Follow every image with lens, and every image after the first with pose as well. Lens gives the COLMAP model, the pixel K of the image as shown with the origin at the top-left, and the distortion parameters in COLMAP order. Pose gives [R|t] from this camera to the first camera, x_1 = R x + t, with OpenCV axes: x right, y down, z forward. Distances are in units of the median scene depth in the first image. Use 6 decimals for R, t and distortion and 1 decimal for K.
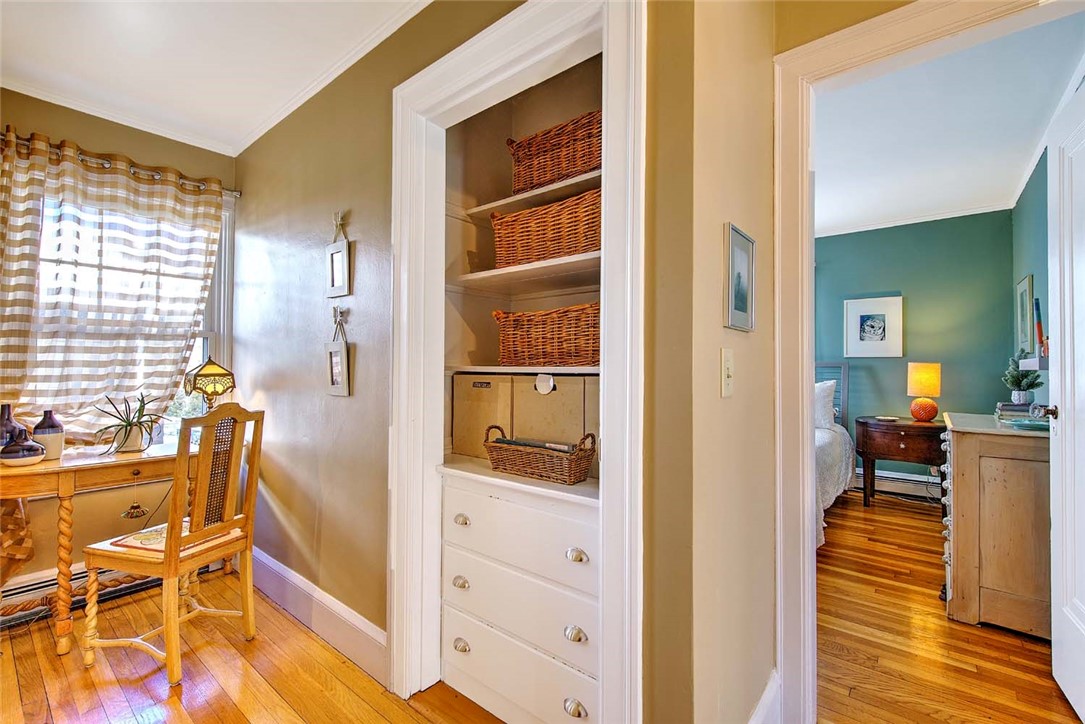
lens RADIAL K [[469.0, 0, 538.7], [0, 469.0, 361.5], [0, 0, 1]] dist [0.011435, 0.000004]
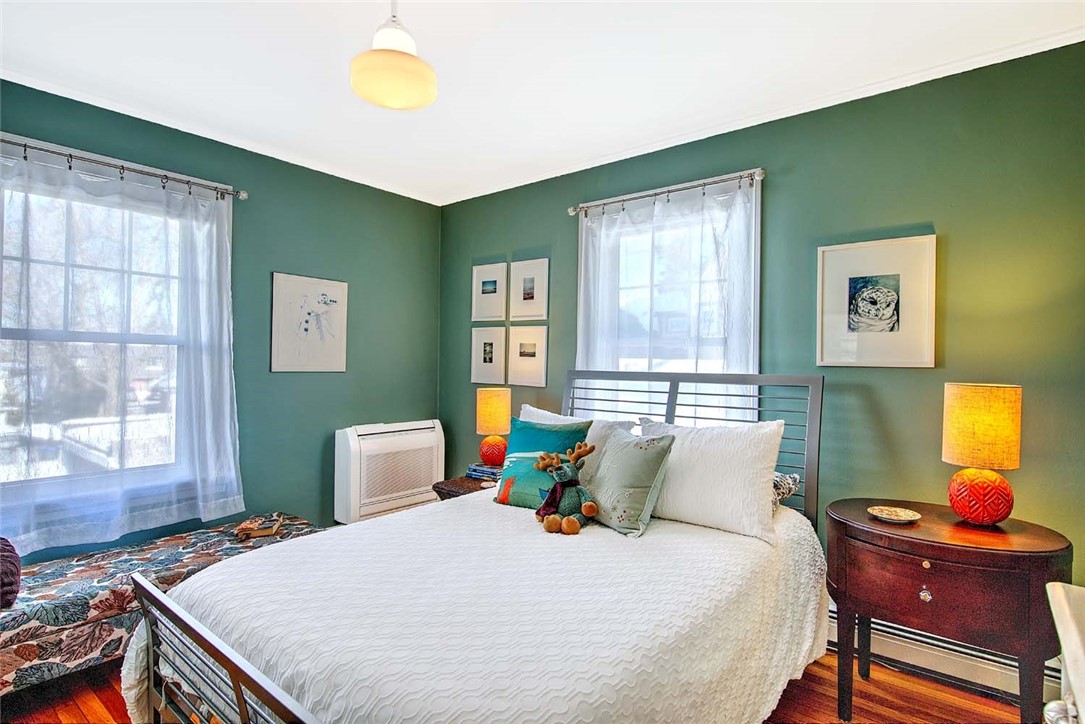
lens RADIAL K [[533.9, 0, 547.9], [0, 533.9, 363.4], [0, 0, 1]] dist [-0.000848, -0.001881]
pose [[0.999894, 0.007722, 0.012348, 0.380914], [-0.007837, 0.999927, 0.009221, -0.014900], [-0.012276, -0.009316, 0.999881, 0.477033]]
